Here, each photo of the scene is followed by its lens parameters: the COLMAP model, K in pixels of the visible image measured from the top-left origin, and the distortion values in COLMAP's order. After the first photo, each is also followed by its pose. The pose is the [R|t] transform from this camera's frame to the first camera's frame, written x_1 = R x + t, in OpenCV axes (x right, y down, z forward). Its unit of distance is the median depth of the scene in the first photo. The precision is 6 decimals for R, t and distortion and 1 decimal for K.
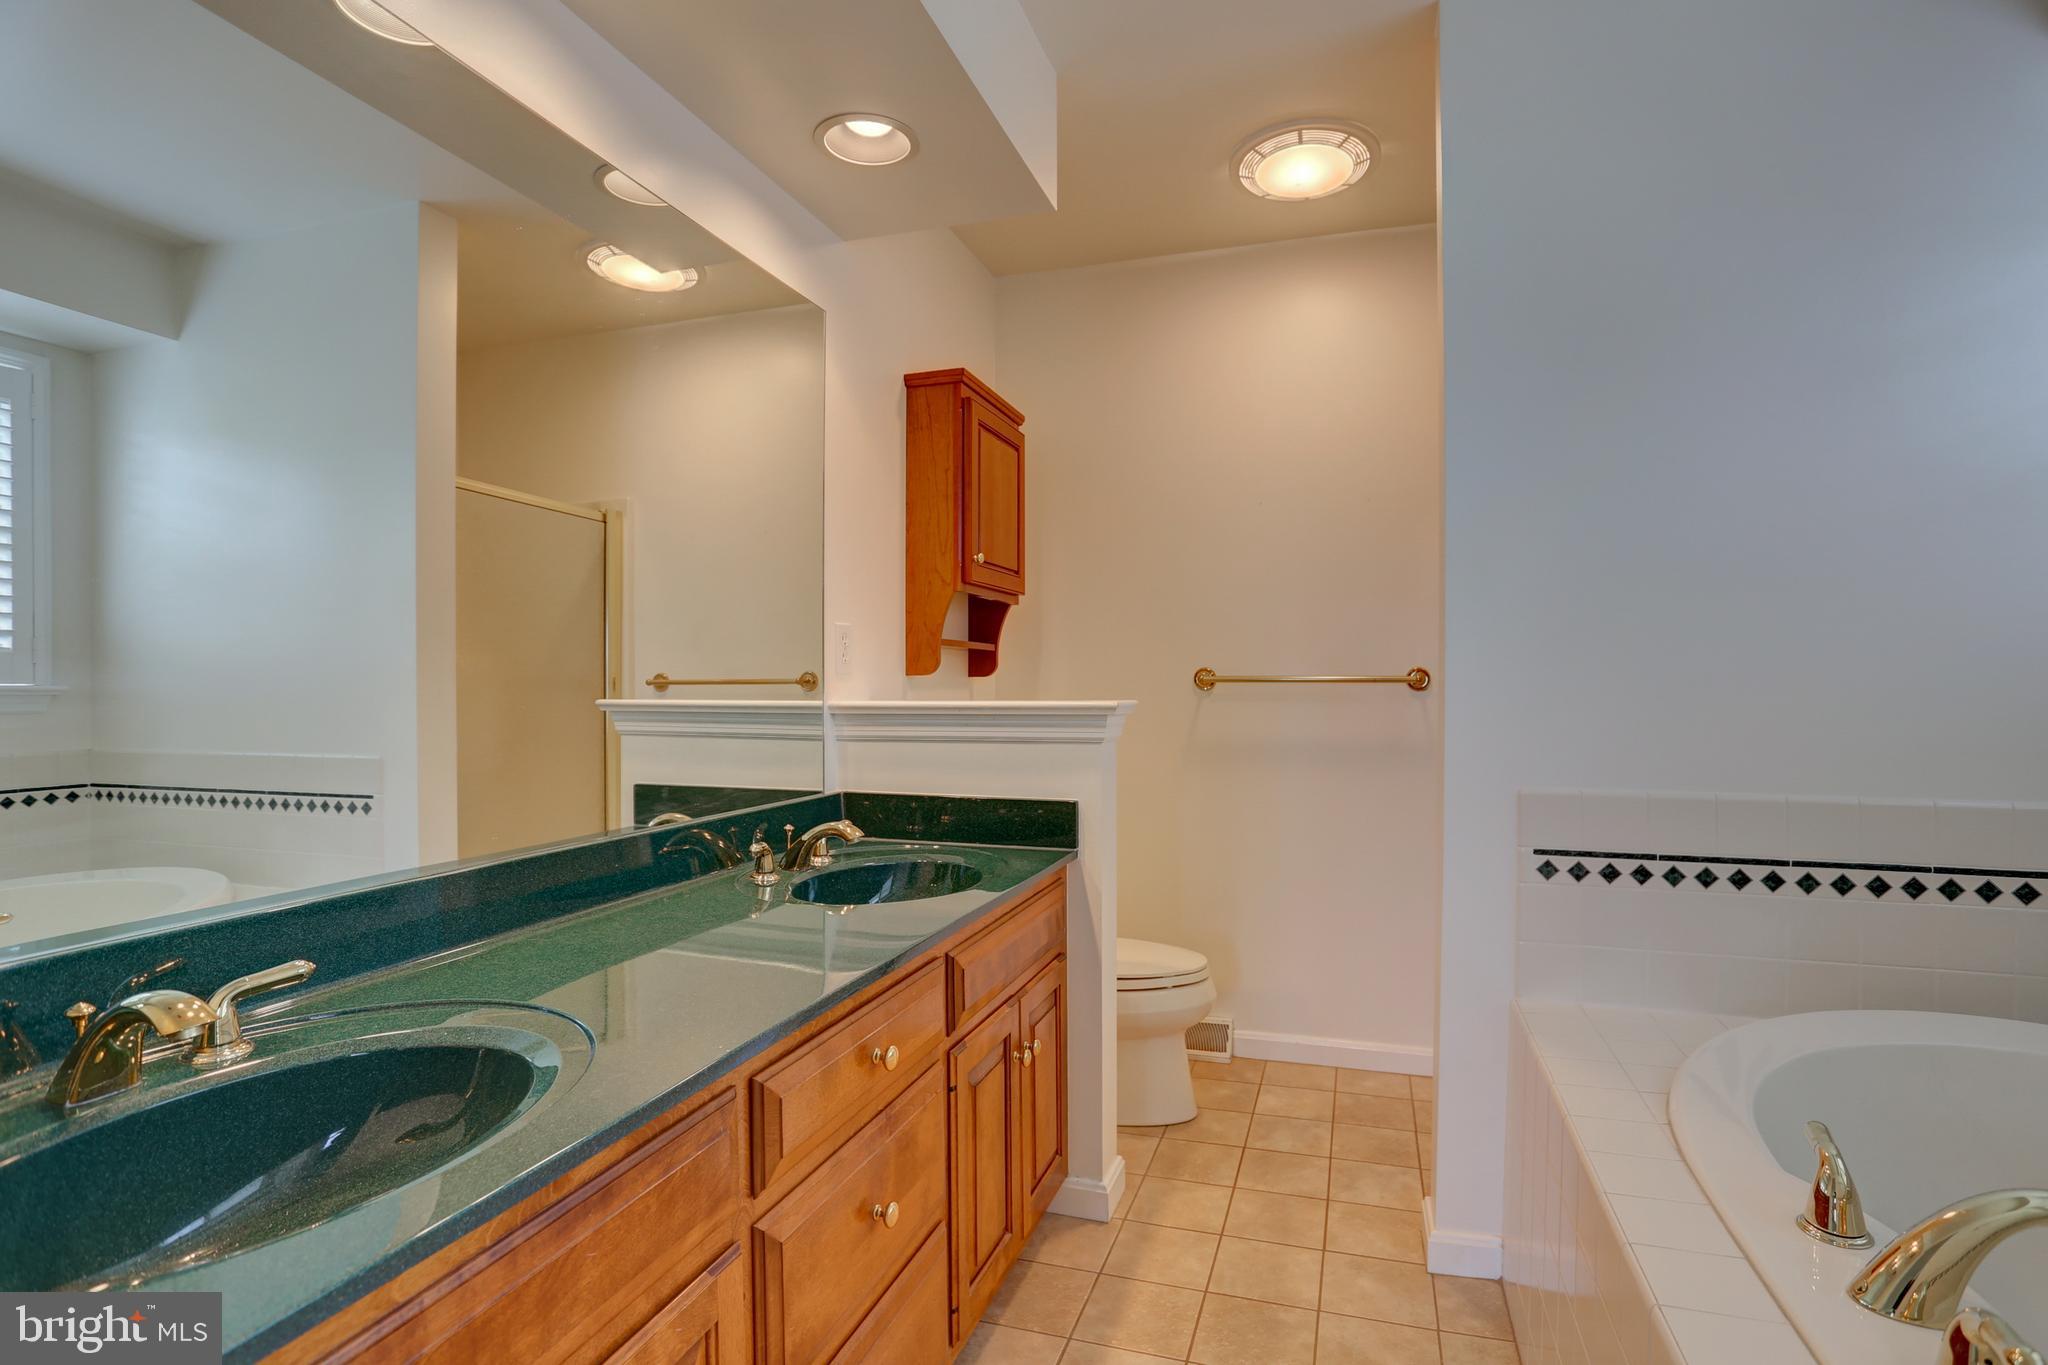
lens RADIAL K [[1014.5, 0, 1031.1], [0, 1014.5, 688.2], [0, 0, 1]] dist [-0.066523, 0.026344]
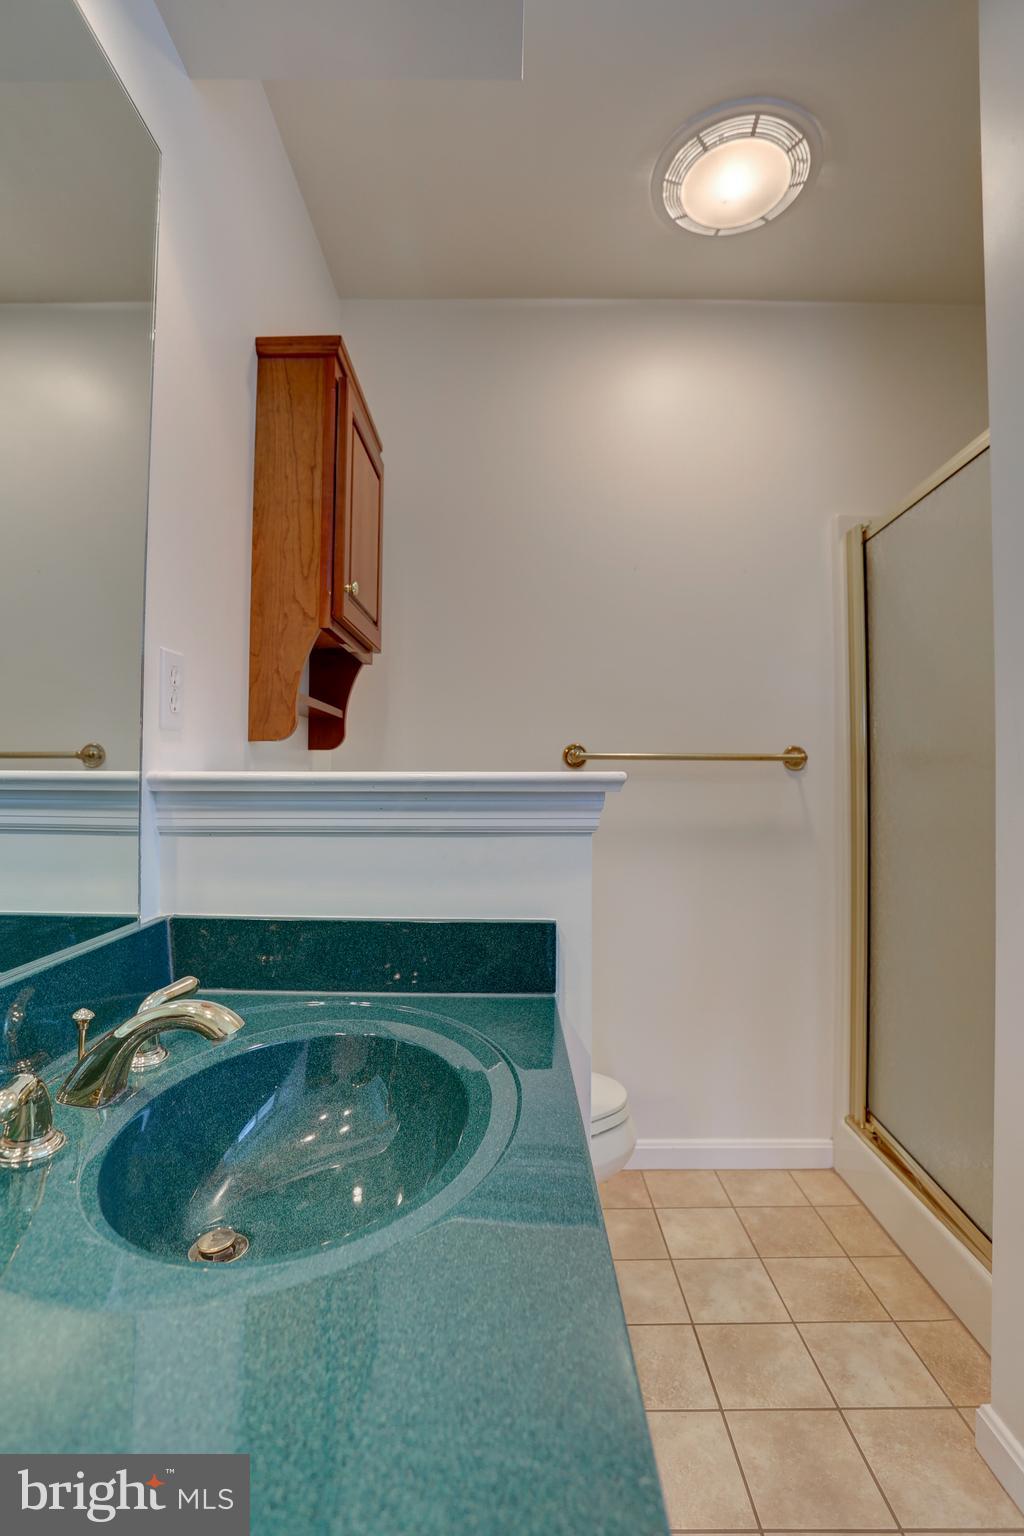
lens RADIAL K [[760.8, 0, 499.4], [0, 760.8, 754.3], [0, 0, 1]] dist [-0.066523, 0.026344]
pose [[0.953887, 0.014058, 0.299835, -0.115776], [-0.004457, 0.999456, -0.032683, 0.014588], [-0.300132, 0.029839, 0.953431, 0.433858]]
